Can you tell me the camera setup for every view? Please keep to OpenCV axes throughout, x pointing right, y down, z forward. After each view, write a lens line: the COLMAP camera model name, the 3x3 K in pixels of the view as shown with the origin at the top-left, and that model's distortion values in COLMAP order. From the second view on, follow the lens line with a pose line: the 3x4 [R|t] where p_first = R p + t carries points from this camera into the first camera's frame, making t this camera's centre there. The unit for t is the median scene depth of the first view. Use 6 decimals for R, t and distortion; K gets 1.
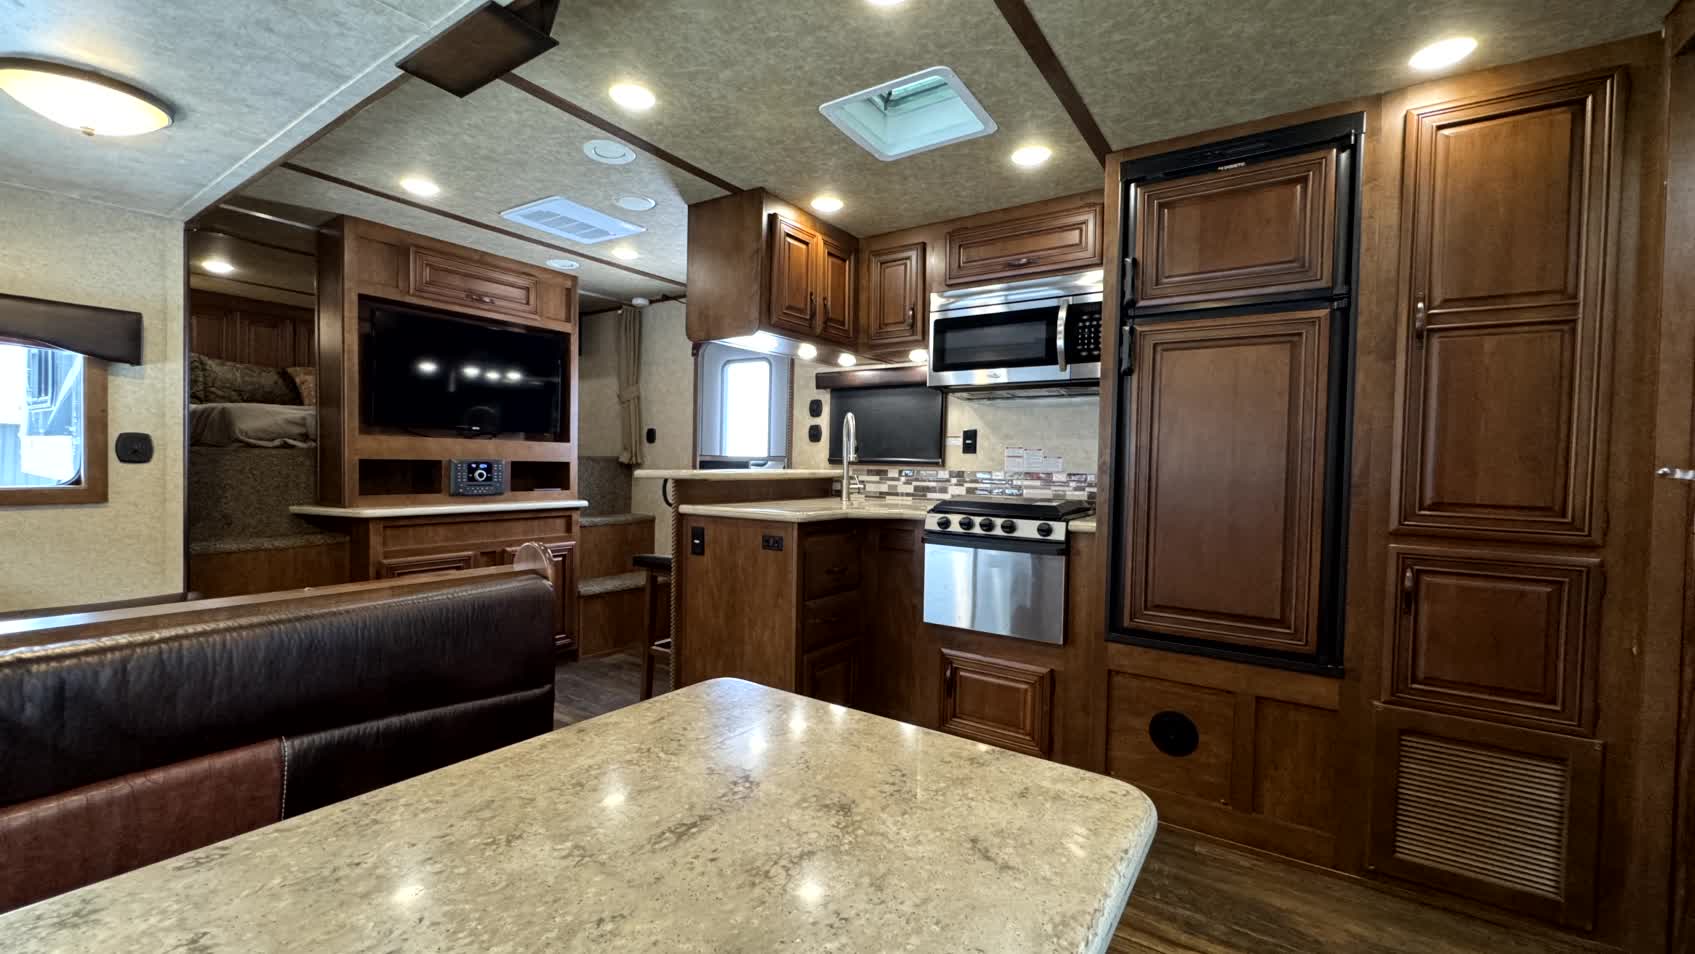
lens RADIAL K [[673.1, 0, 844.9], [0, 673.1, 477.6], [0, 0, 1]] dist [-0.002520, -0.000092]
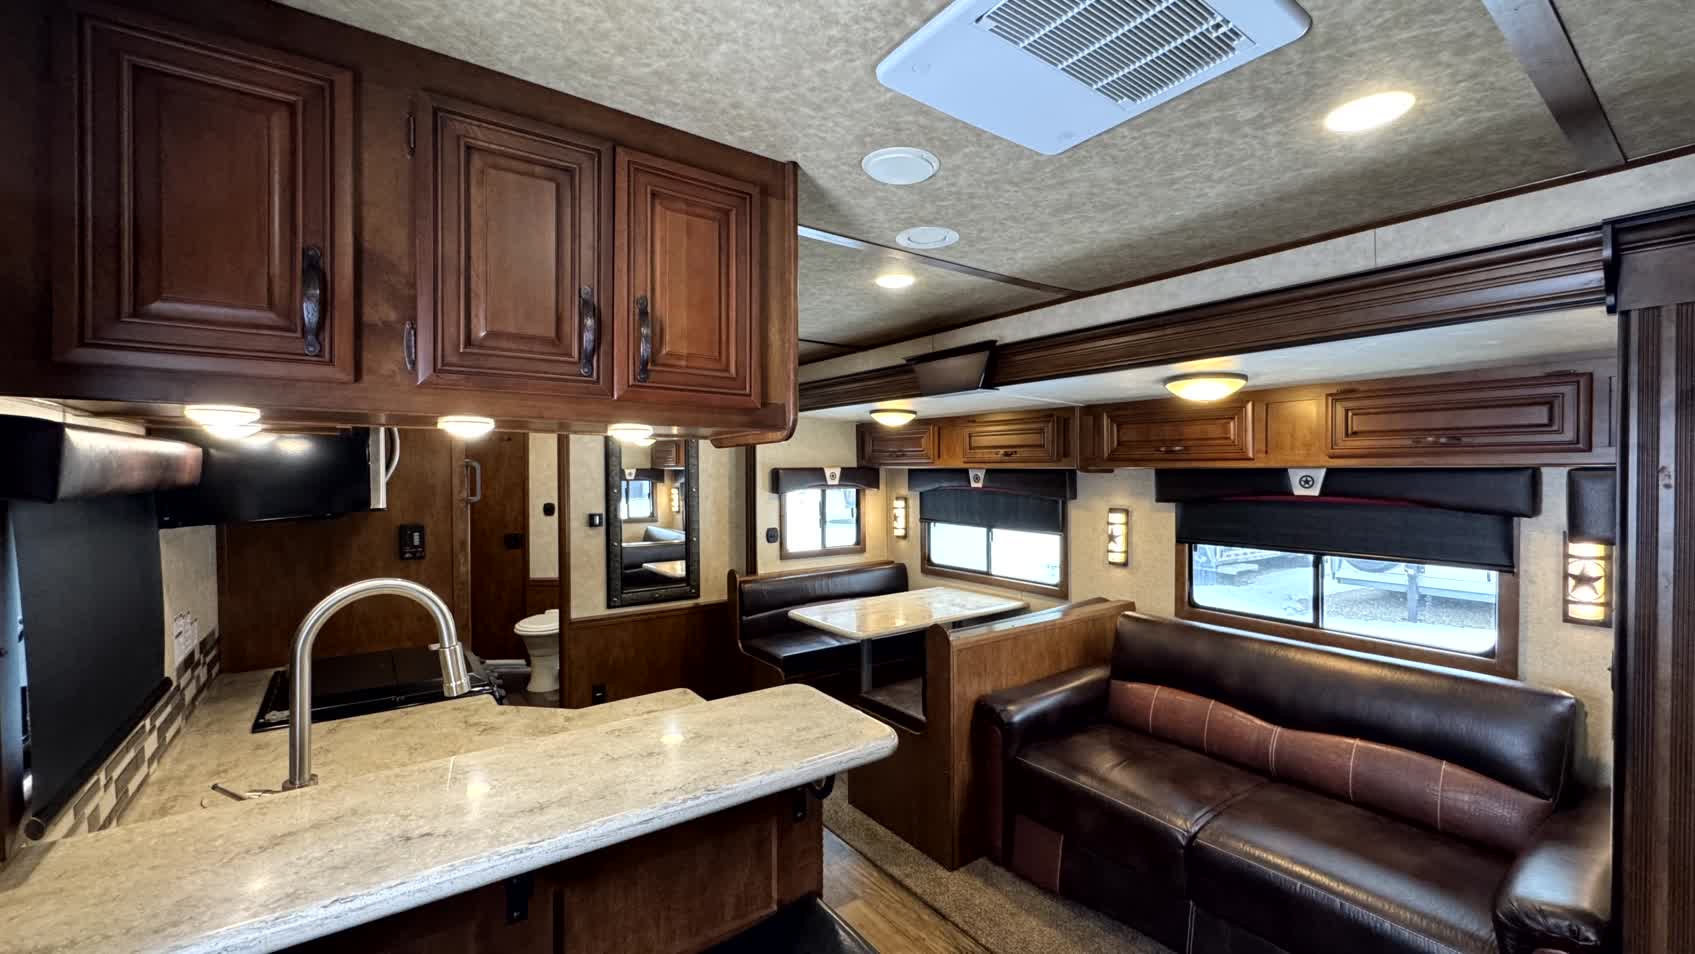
lens RADIAL K [[673.1, 0, 844.9], [0, 673.1, 477.6], [0, 0, 1]] dist [-0.002520, -0.000092]
pose [[-0.937190, -0.022214, 0.348110, -0.381453], [-0.009030, 0.999181, 0.039449, -0.168507], [-0.348701, 0.033828, -0.936623, 1.252949]]
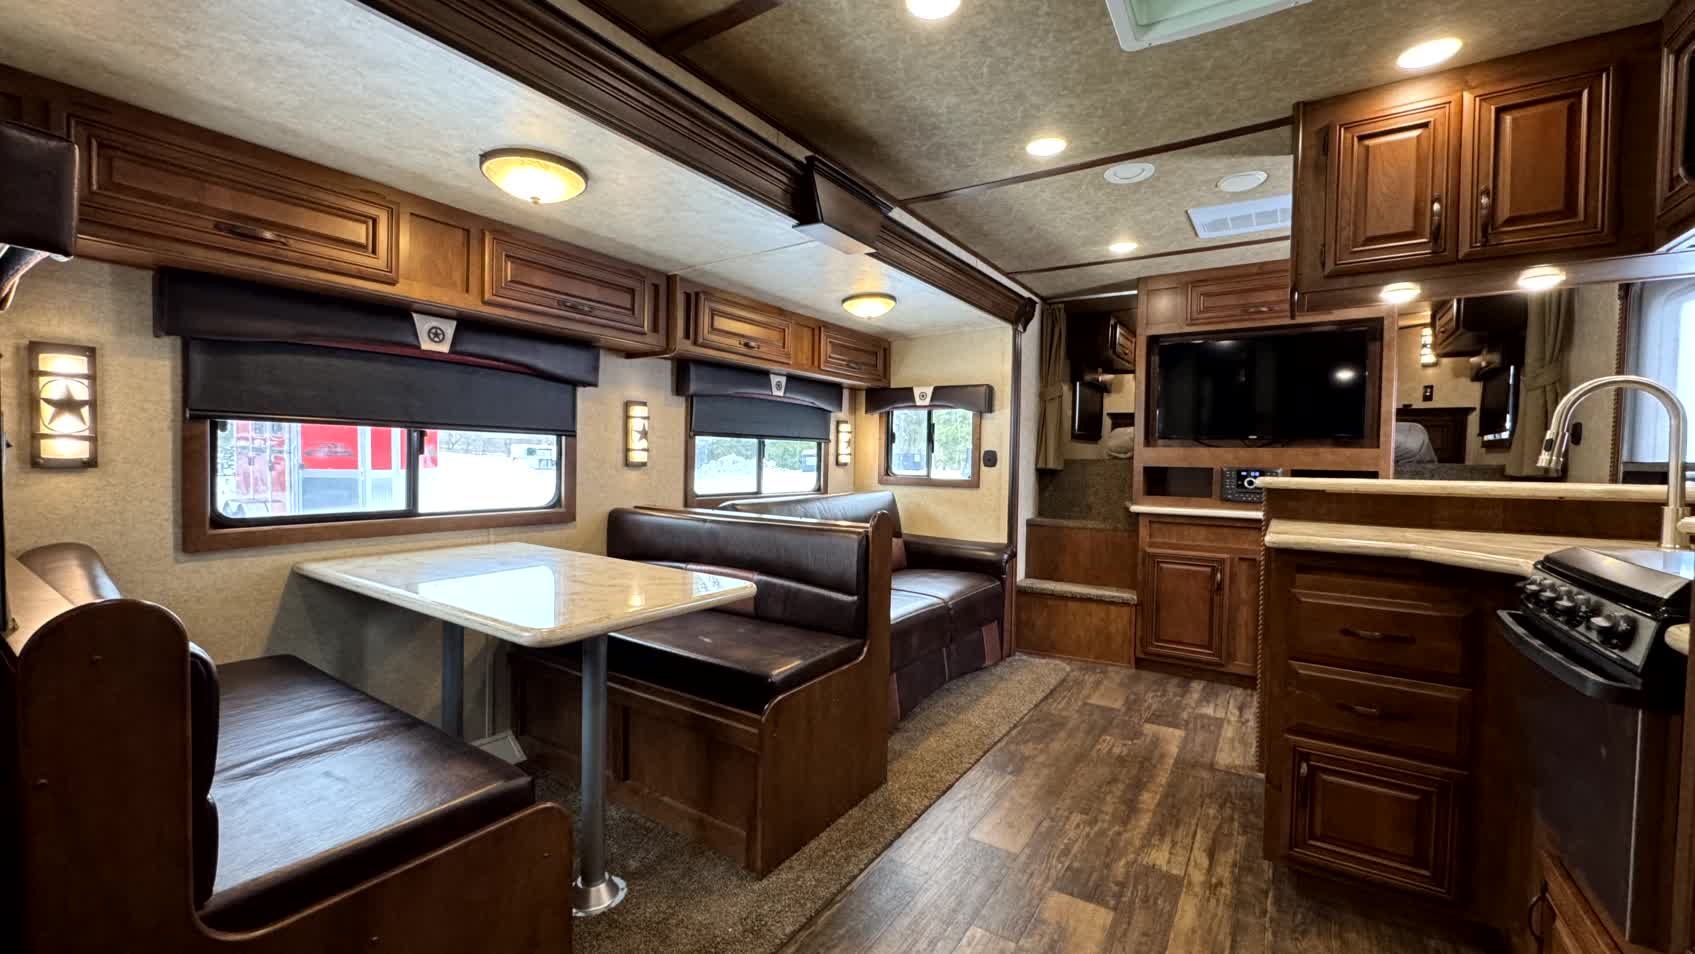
lens RADIAL K [[673.1, 0, 844.9], [0, 673.1, 477.6], [0, 0, 1]] dist [-0.002520, -0.000092]
pose [[0.007129, 0.012759, -0.999893, 0.503191], [-0.038725, 0.999172, 0.012474, -0.000431], [0.999224, 0.038632, 0.007617, 0.398921]]
